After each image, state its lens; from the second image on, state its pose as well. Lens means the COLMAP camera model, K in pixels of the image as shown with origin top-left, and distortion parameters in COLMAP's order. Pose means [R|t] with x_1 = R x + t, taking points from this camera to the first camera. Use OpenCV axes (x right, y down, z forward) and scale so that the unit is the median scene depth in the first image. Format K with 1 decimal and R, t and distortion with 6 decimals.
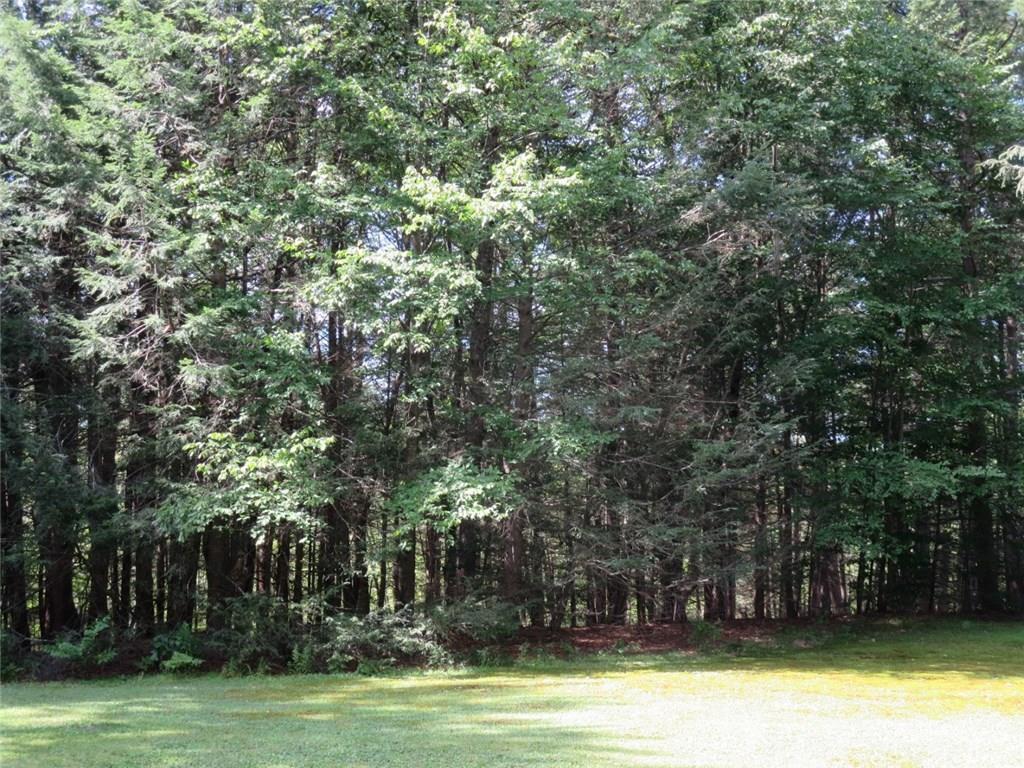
lens RADIAL K [[1715.9, 0, 512.2], [0, 1715.9, 384.2], [0, 0, 1]] dist [-0.004103, 0.000000]
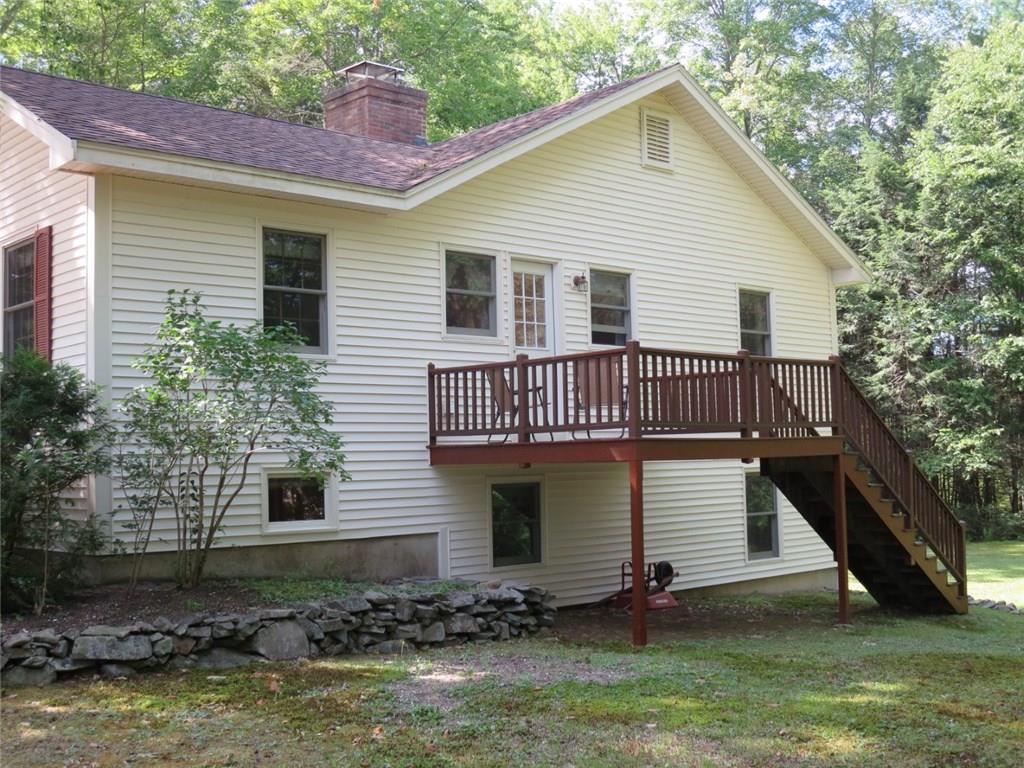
lens RADIAL K [[1215.2, 0, 512.0], [0, 1215.2, 383.1], [0, 0, 1]] dist [-0.091308, 0.000000]
pose [[0.905453, -0.055411, -0.420814, -0.026793], [0.059980, 0.998197, -0.002381, -0.054730], [0.420188, -0.023084, 0.907144, -0.558149]]
